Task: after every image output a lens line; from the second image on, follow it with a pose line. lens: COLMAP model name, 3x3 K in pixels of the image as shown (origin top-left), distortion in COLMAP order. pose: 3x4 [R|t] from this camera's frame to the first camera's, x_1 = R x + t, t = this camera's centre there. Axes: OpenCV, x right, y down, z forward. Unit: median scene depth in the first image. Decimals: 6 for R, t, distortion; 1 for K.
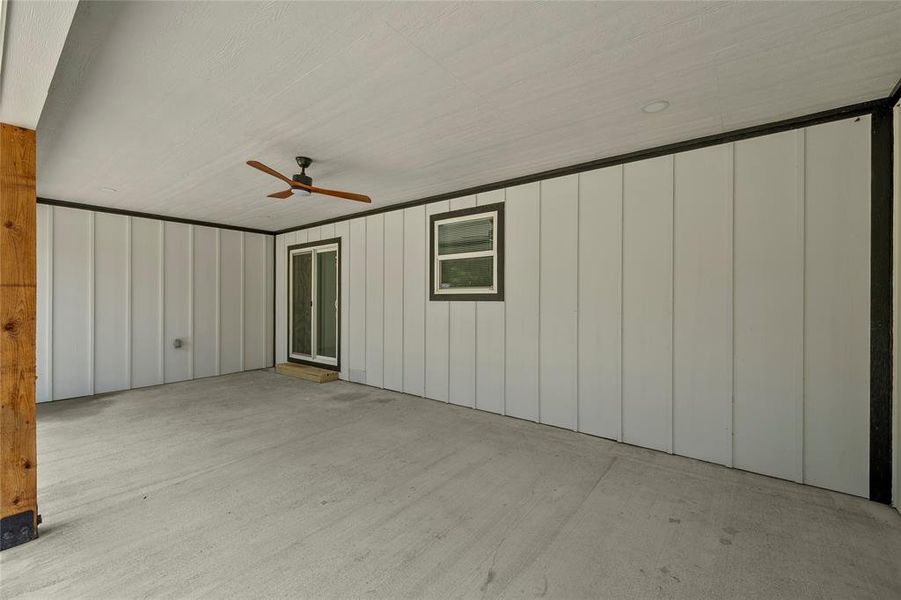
lens RADIAL K [[371.2, 0, 453.6], [0, 371.2, 300.5], [0, 0, 1]] dist [0.001156, 0.000149]
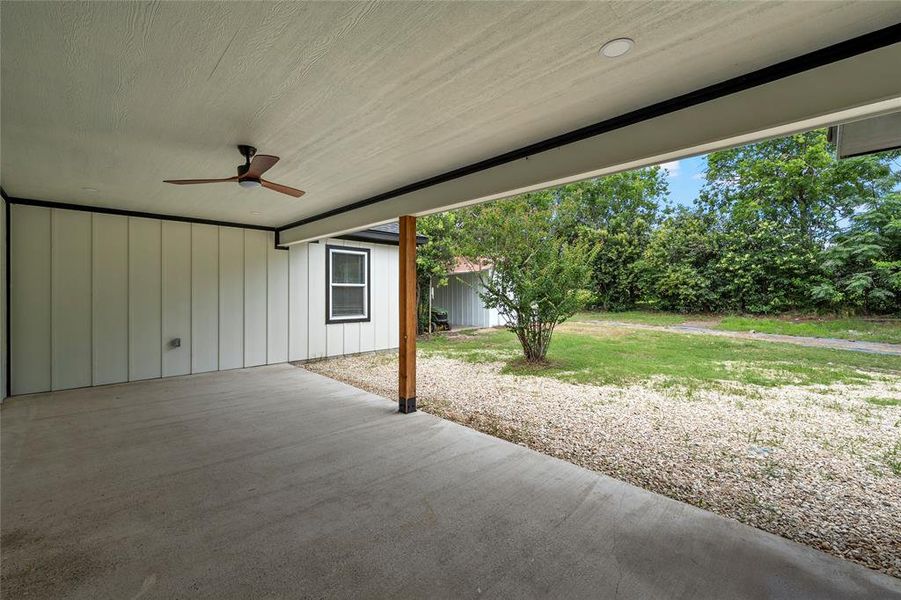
lens RADIAL K [[367.8, 0, 452.4], [0, 367.8, 295.0], [0, 0, 1]] dist [0.000498, -0.000284]
pose [[-0.992536, -0.006921, 0.121758, -1.036291], [-0.004752, 0.999825, 0.018098, -0.033471], [-0.121862, 0.017384, -0.992395, 1.871183]]
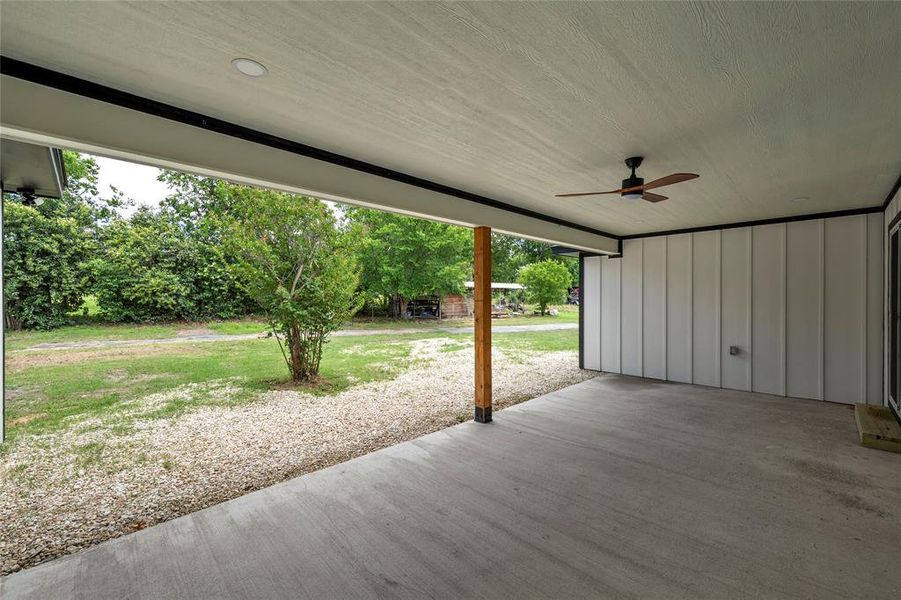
lens RADIAL K [[371.2, 0, 453.6], [0, 371.2, 300.5], [0, 0, 1]] dist [0.001156, 0.000149]
pose [[-0.131687, 0.001646, -0.991290, 0.581658], [-0.006597, 0.999975, 0.002537, -0.027934], [0.991269, 0.006874, -0.131672, 0.683148]]
